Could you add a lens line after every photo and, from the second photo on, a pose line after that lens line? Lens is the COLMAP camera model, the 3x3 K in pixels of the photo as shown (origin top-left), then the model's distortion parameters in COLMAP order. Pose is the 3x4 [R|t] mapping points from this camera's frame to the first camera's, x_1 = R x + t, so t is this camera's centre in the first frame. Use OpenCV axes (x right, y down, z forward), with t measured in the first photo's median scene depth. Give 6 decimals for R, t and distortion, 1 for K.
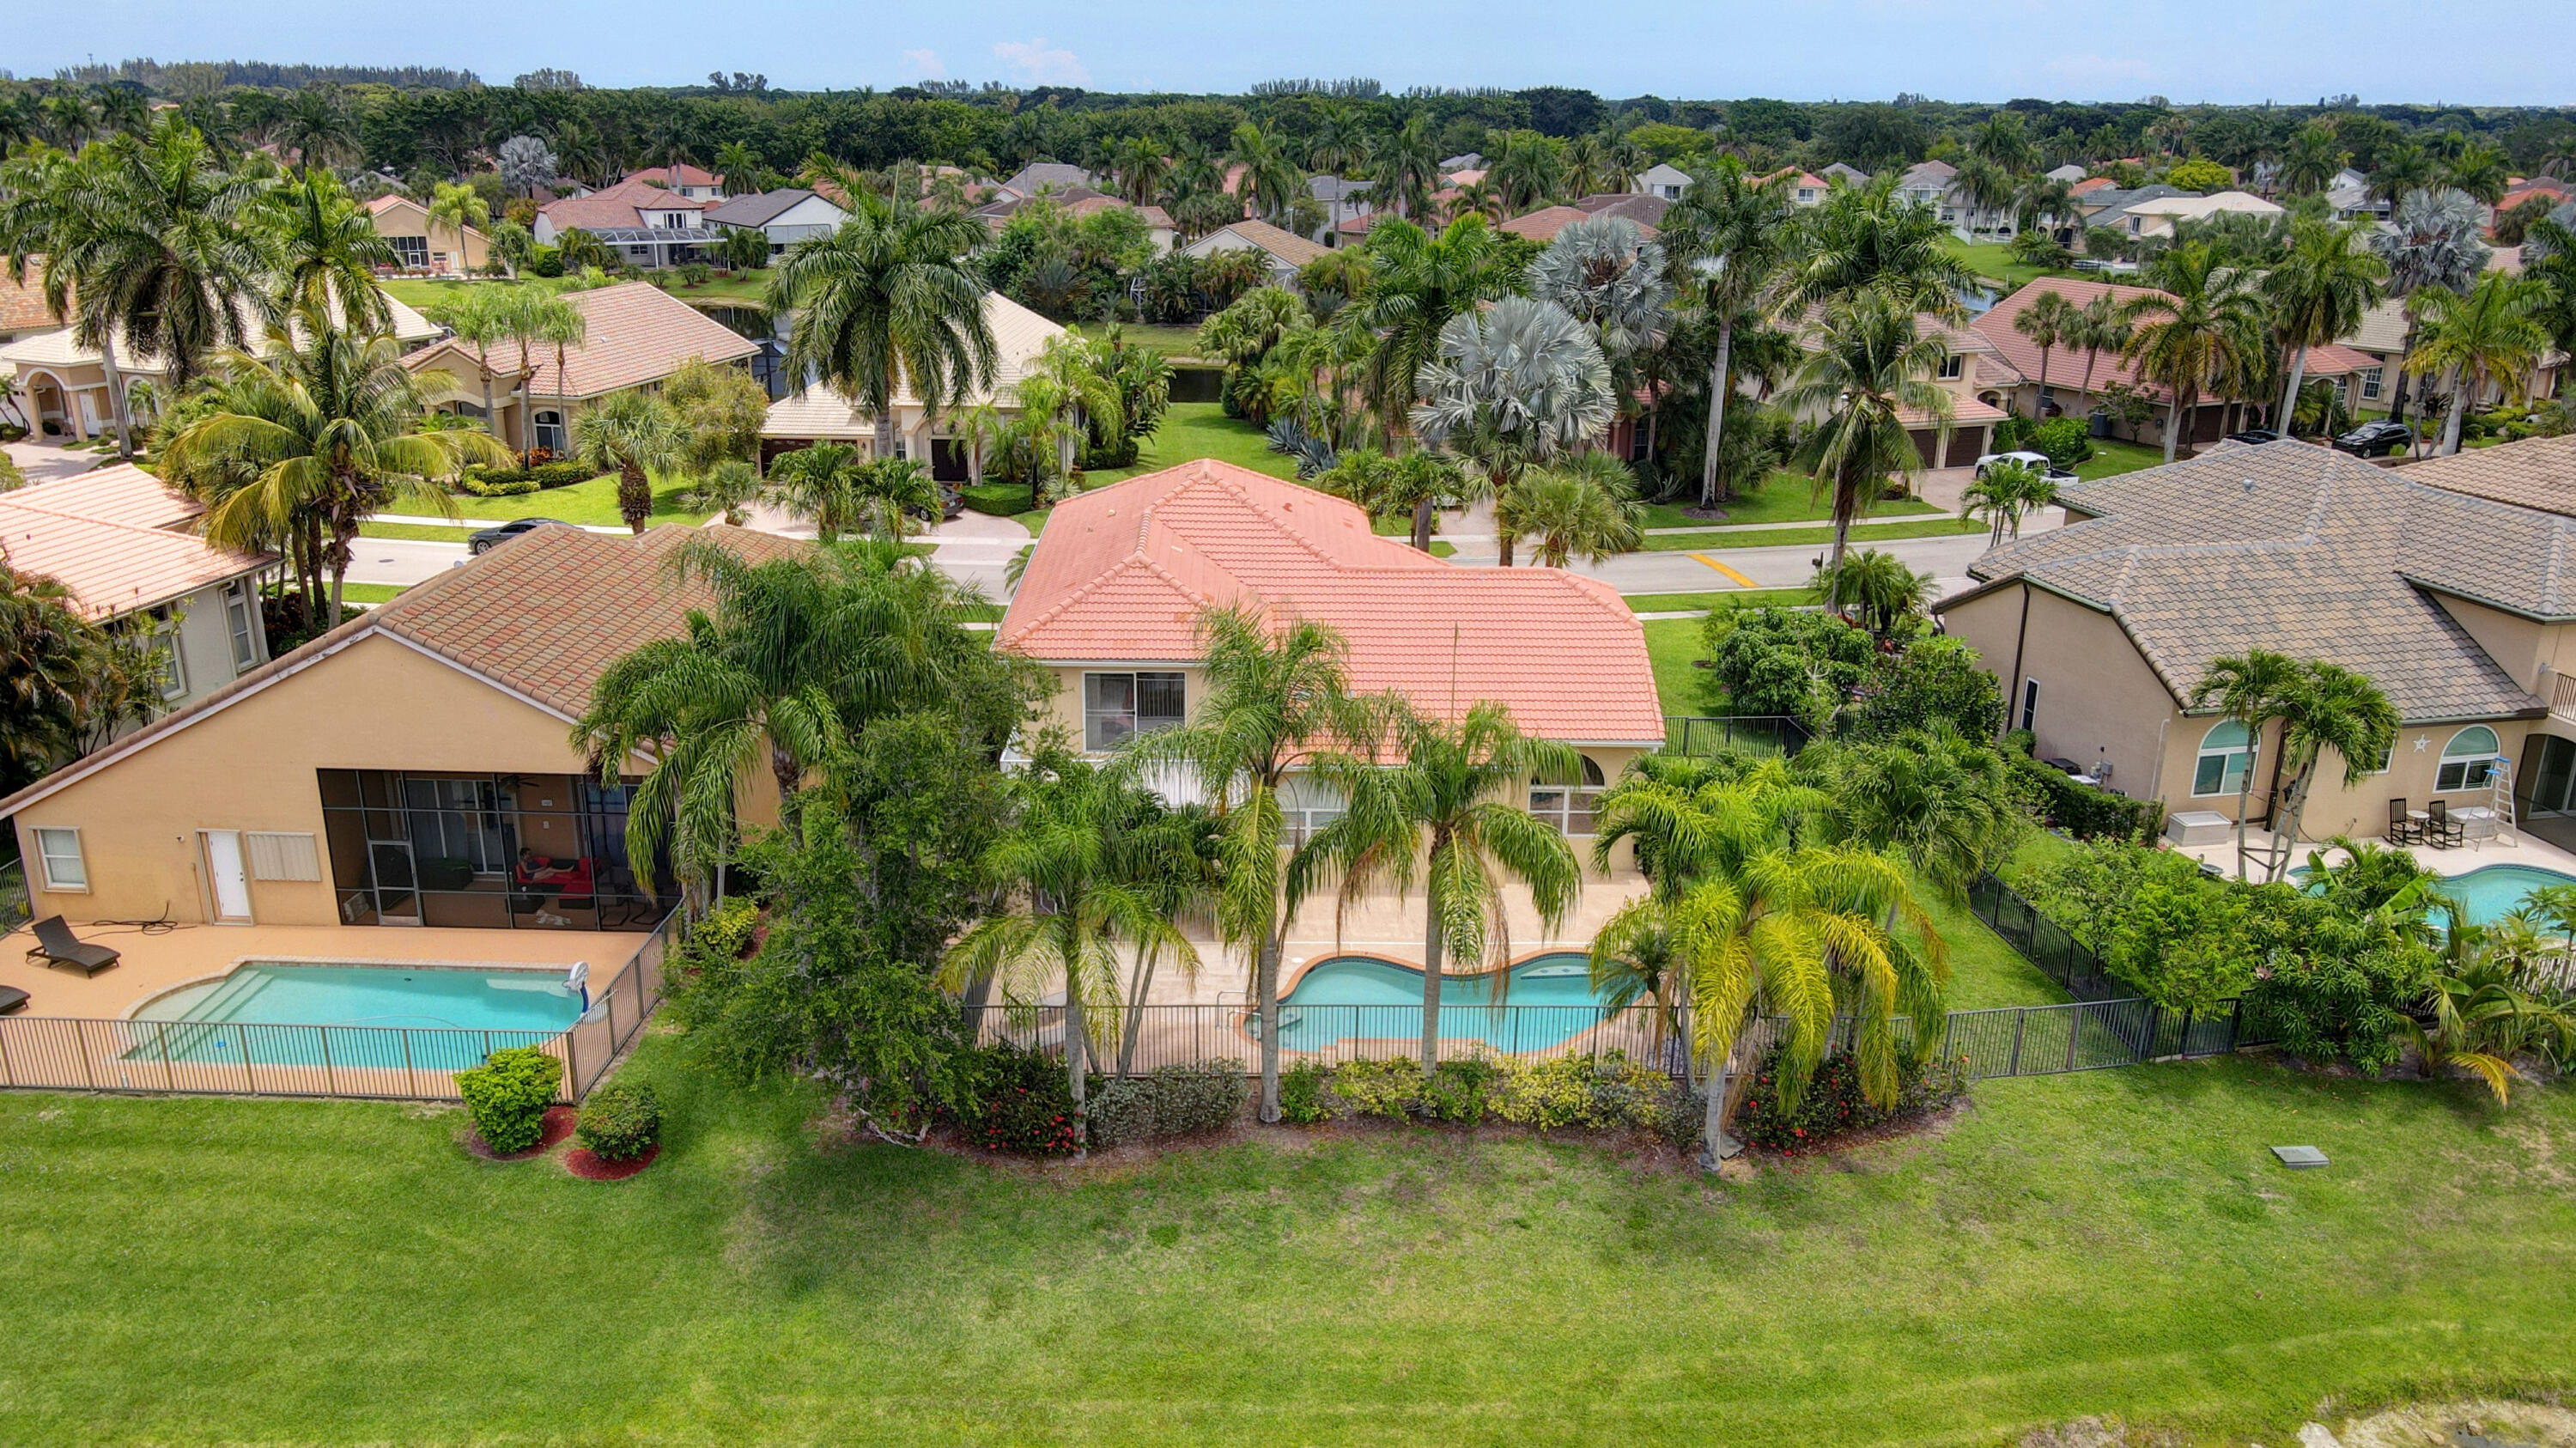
lens RADIAL K [[1884.9, 0, 1258.4], [0, 1884.9, 725.9], [0, 0, 1]] dist [0.007089, 0.008413]
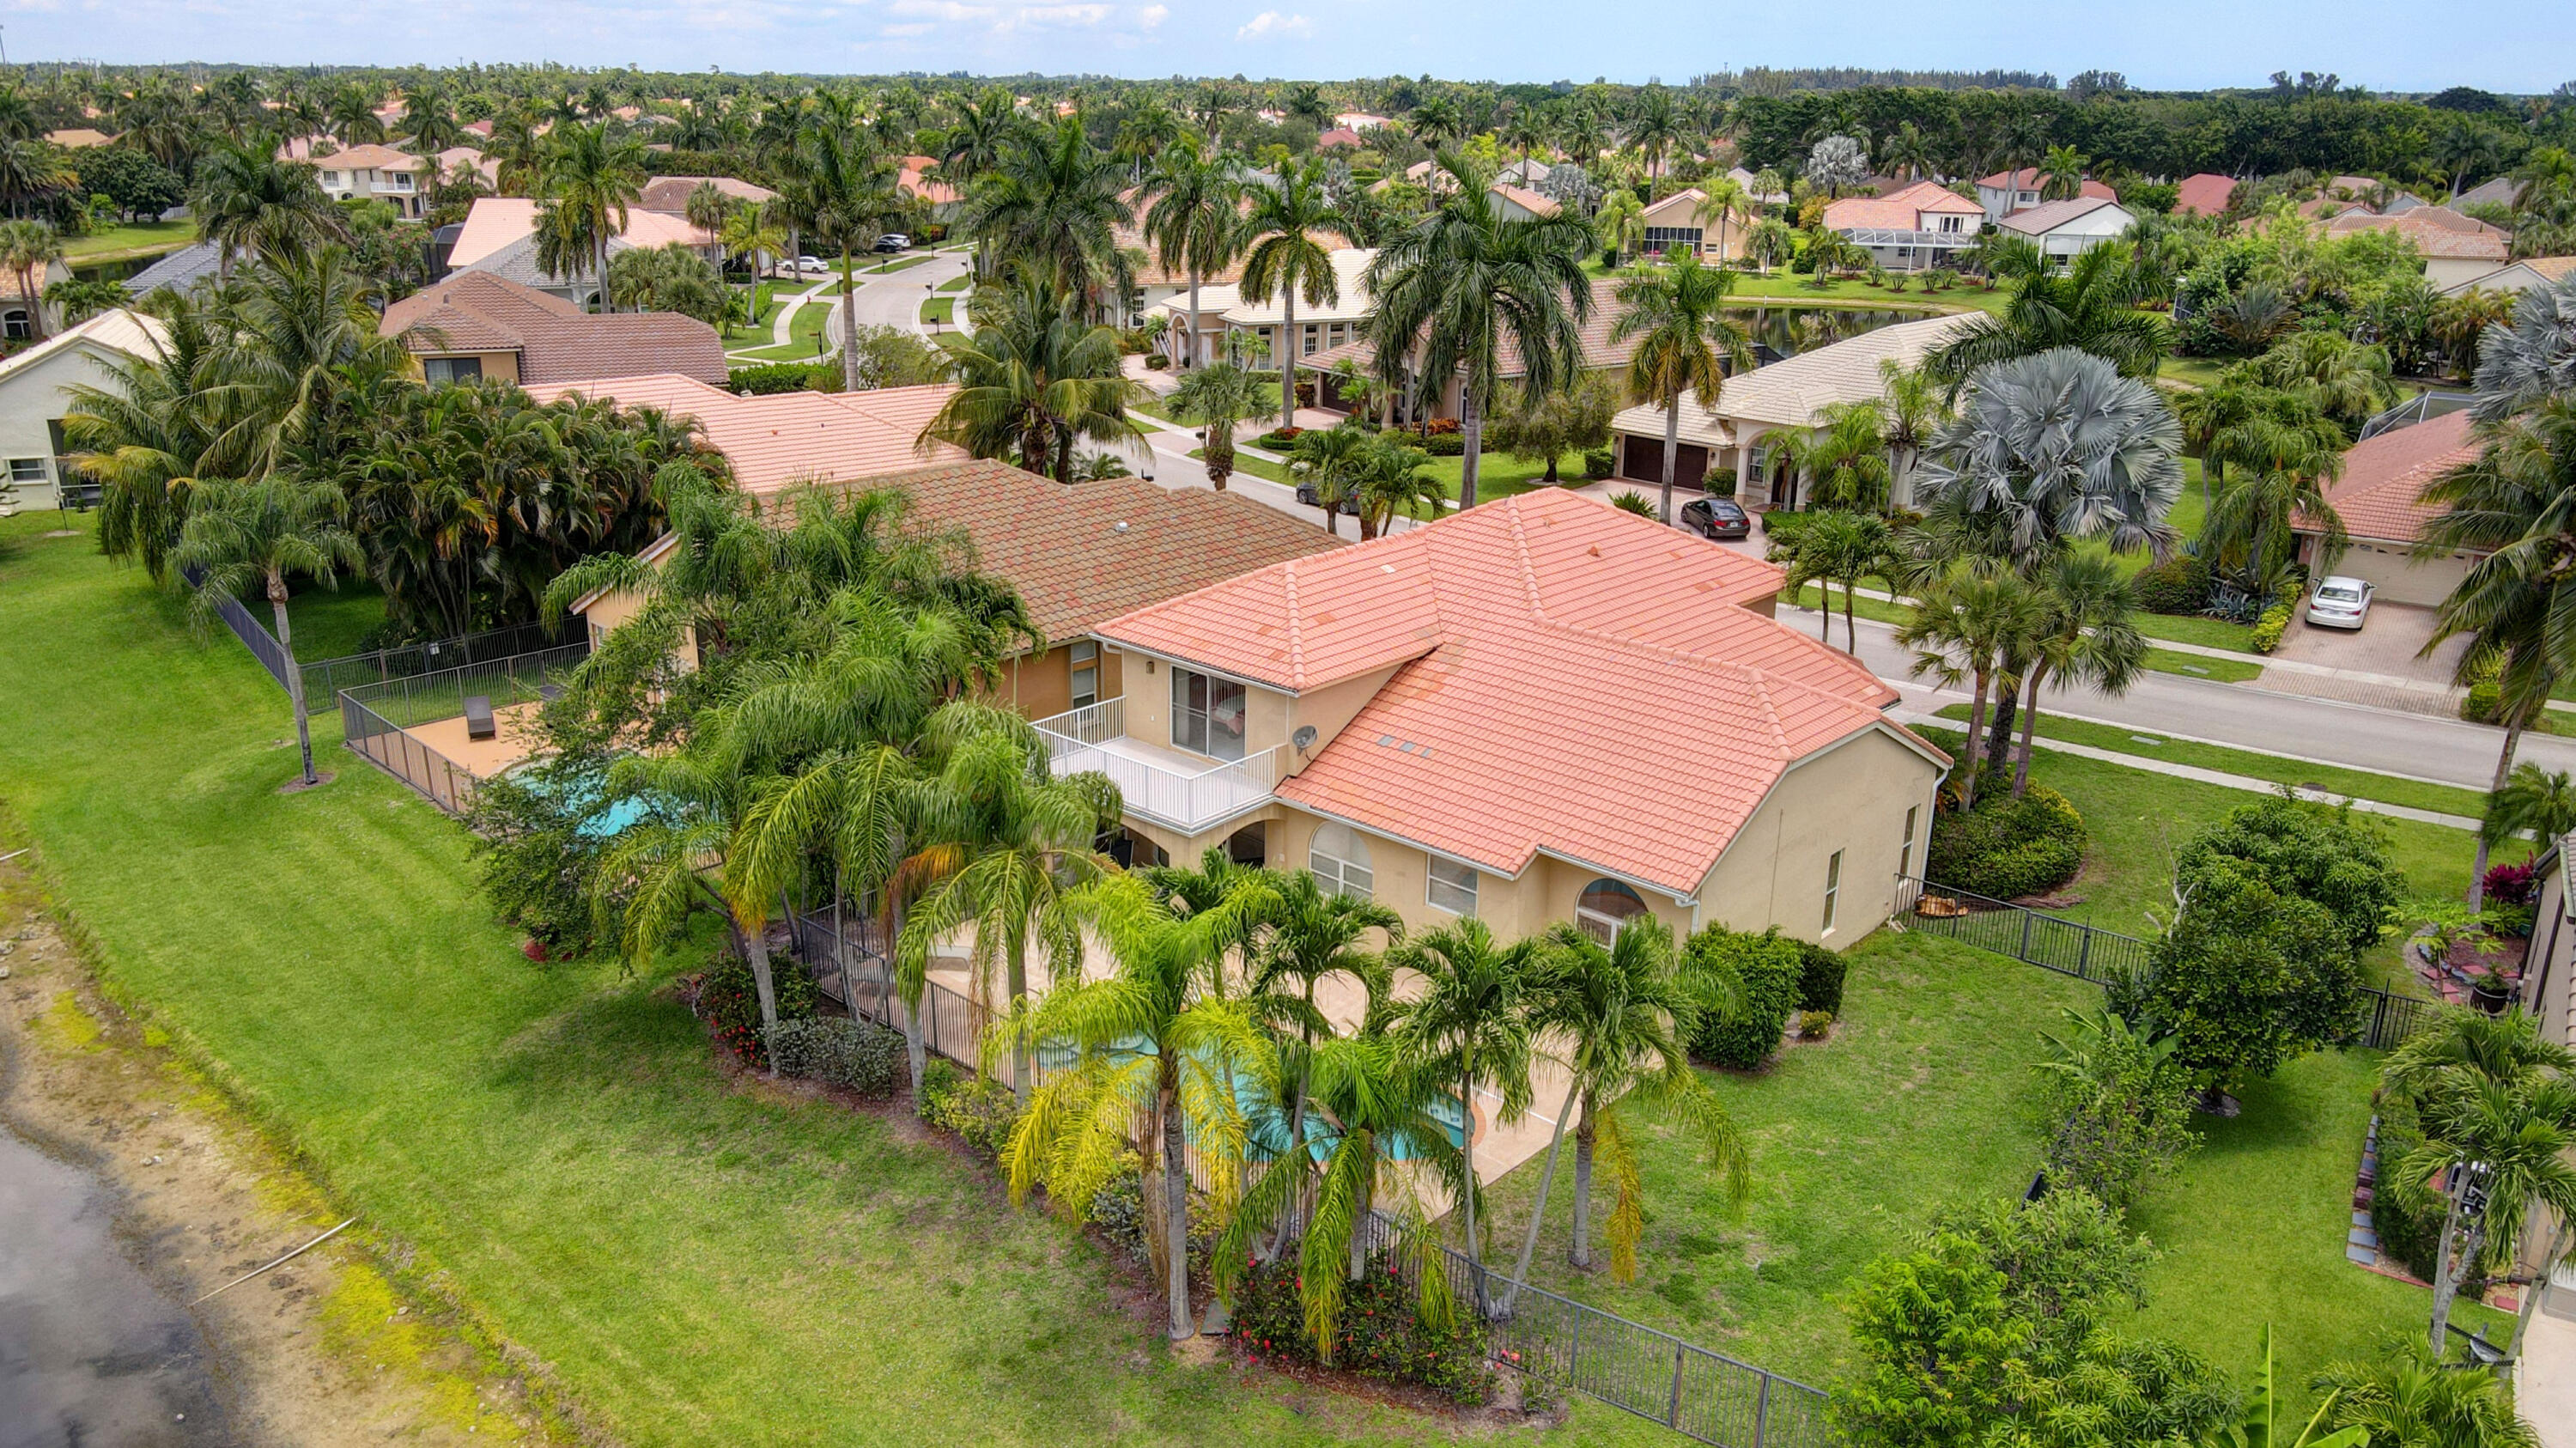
lens RADIAL K [[1884.9, 0, 1258.4], [0, 1884.9, 725.9], [0, 0, 1]] dist [0.007089, 0.008413]
pose [[0.731846, 0.217909, -0.645691, 0.604673], [-0.219006, 0.972442, 0.079953, -0.087252], [0.645319, 0.082897, 0.759402, 0.282122]]
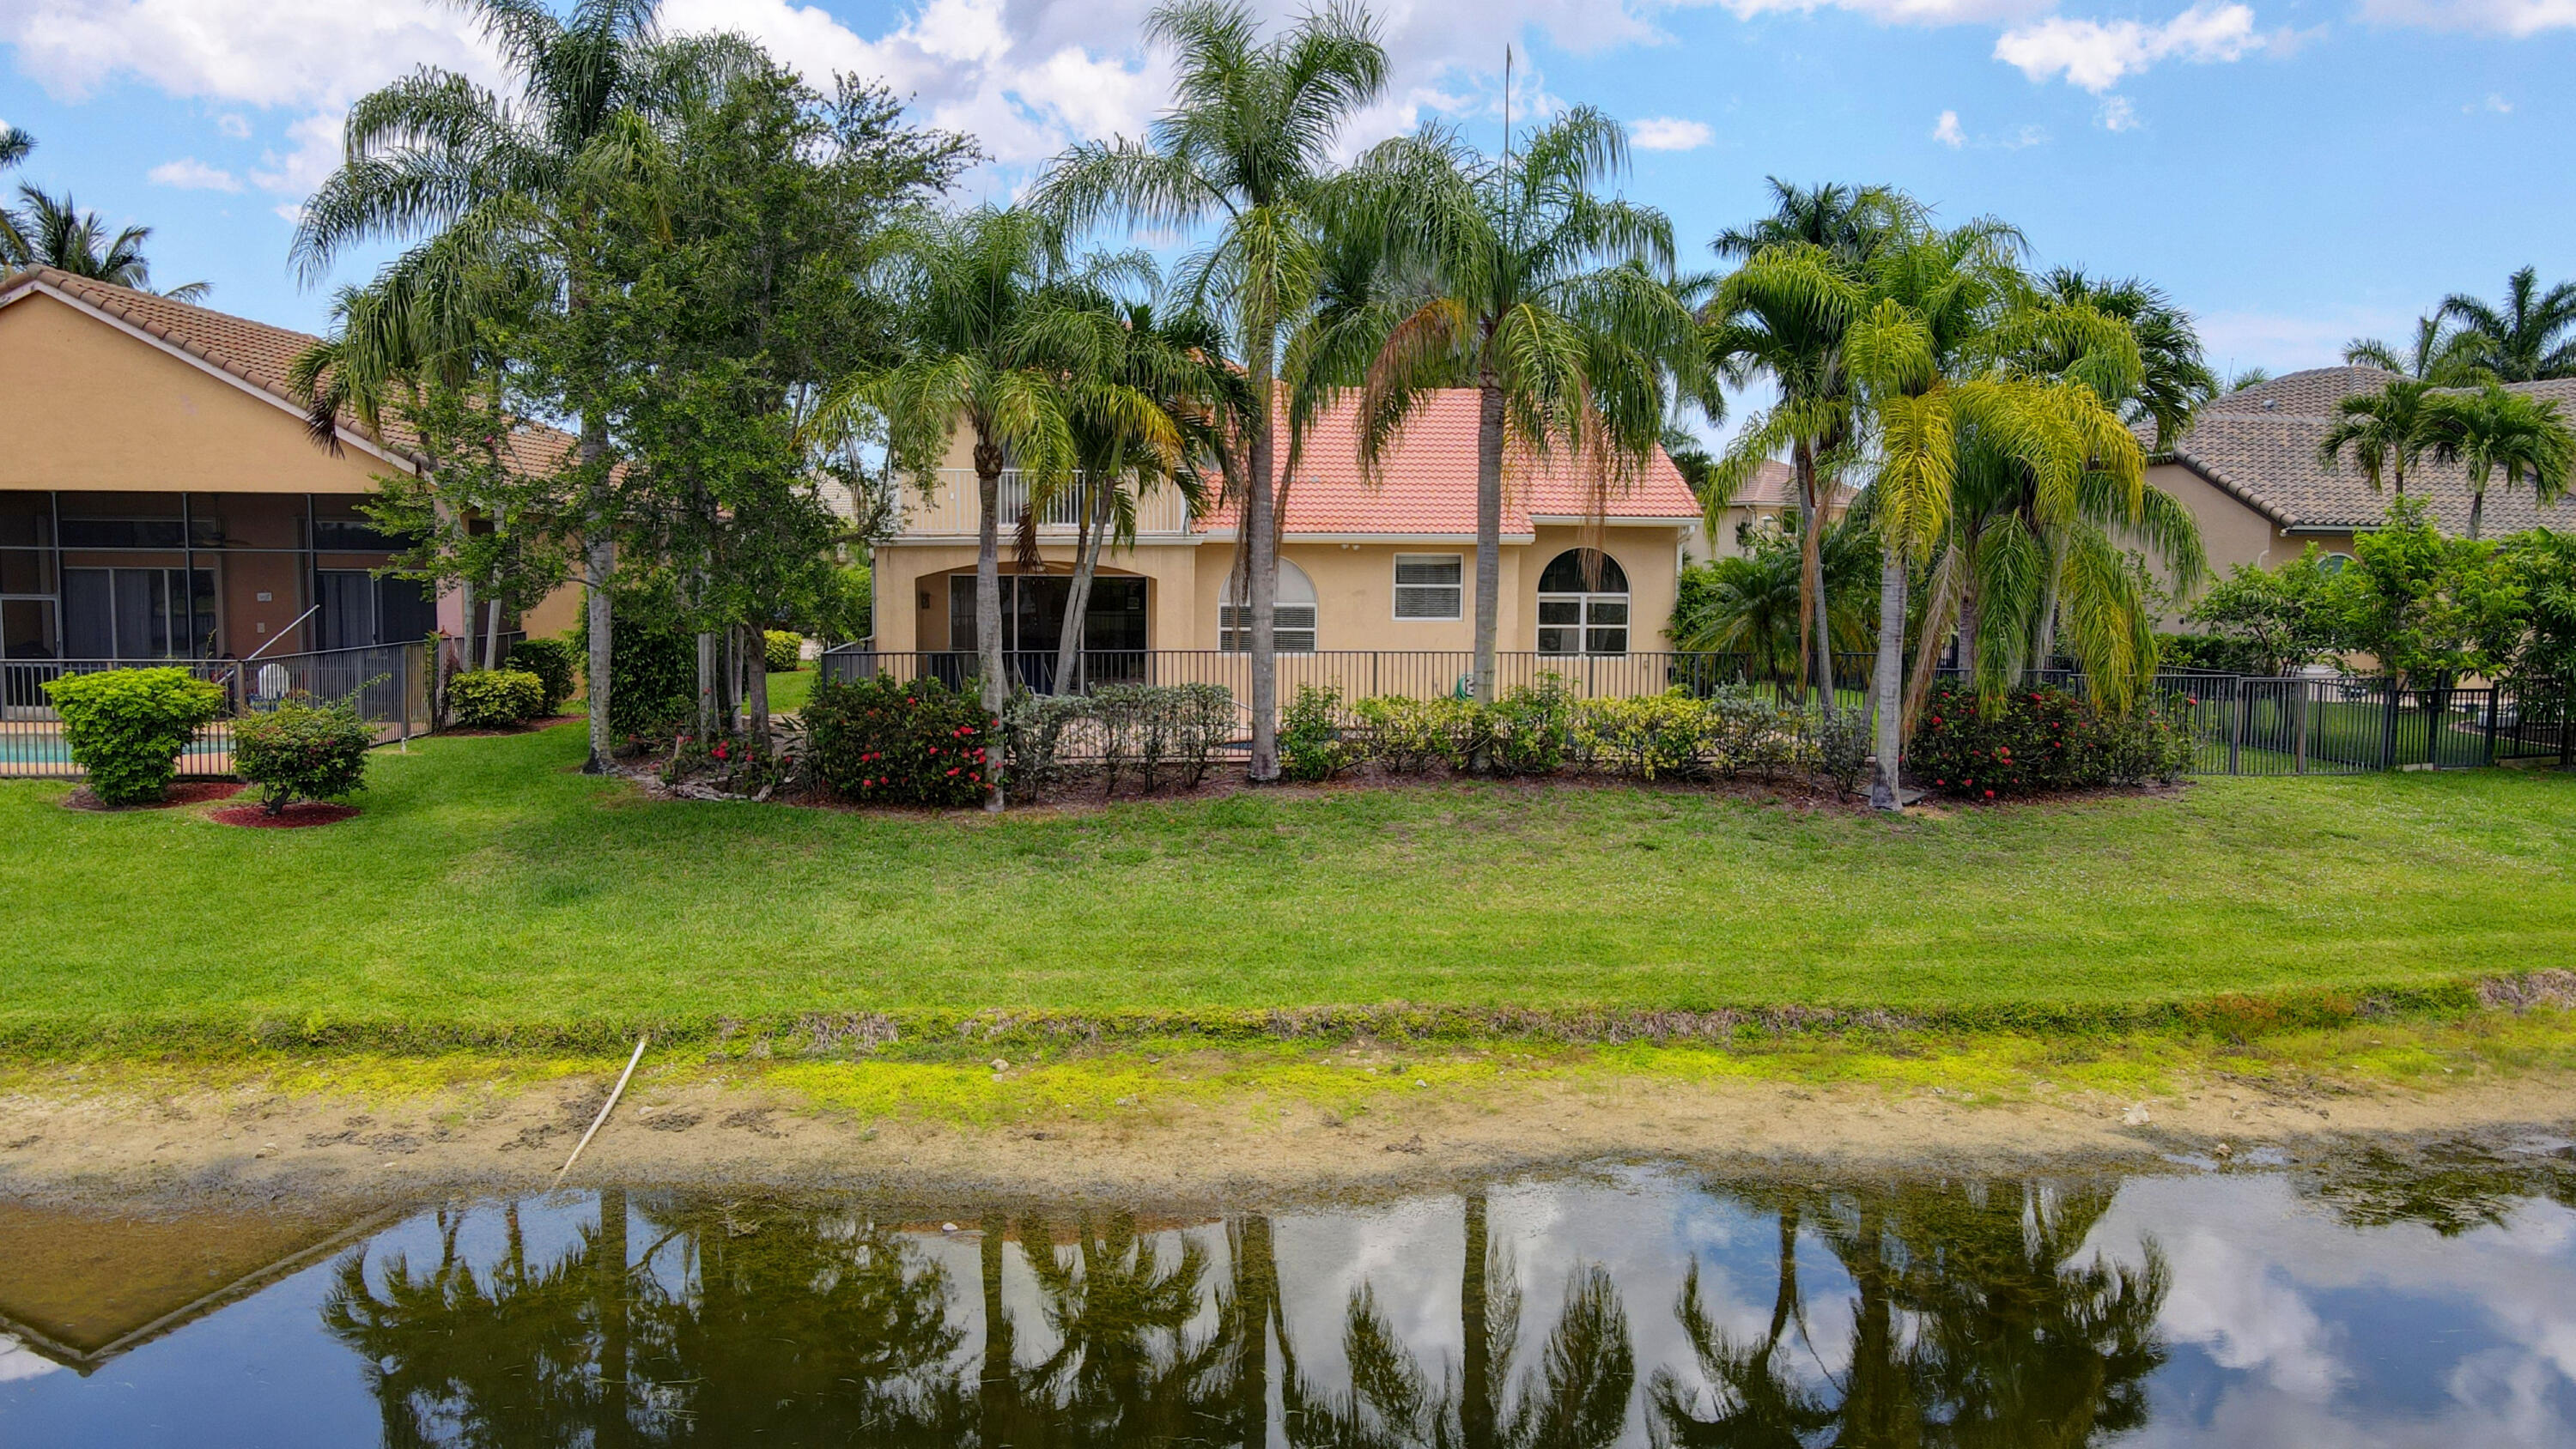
lens RADIAL K [[1884.4, 0, 1258.4], [0, 1884.4, 726.4], [0, 0, 1]] dist [0.007089, 0.008413]
pose [[0.996432, -0.001261, 0.084395, -0.045263], [0.021972, 0.969290, -0.244937, 0.295240], [-0.081494, 0.245917, 0.965859, 0.256805]]
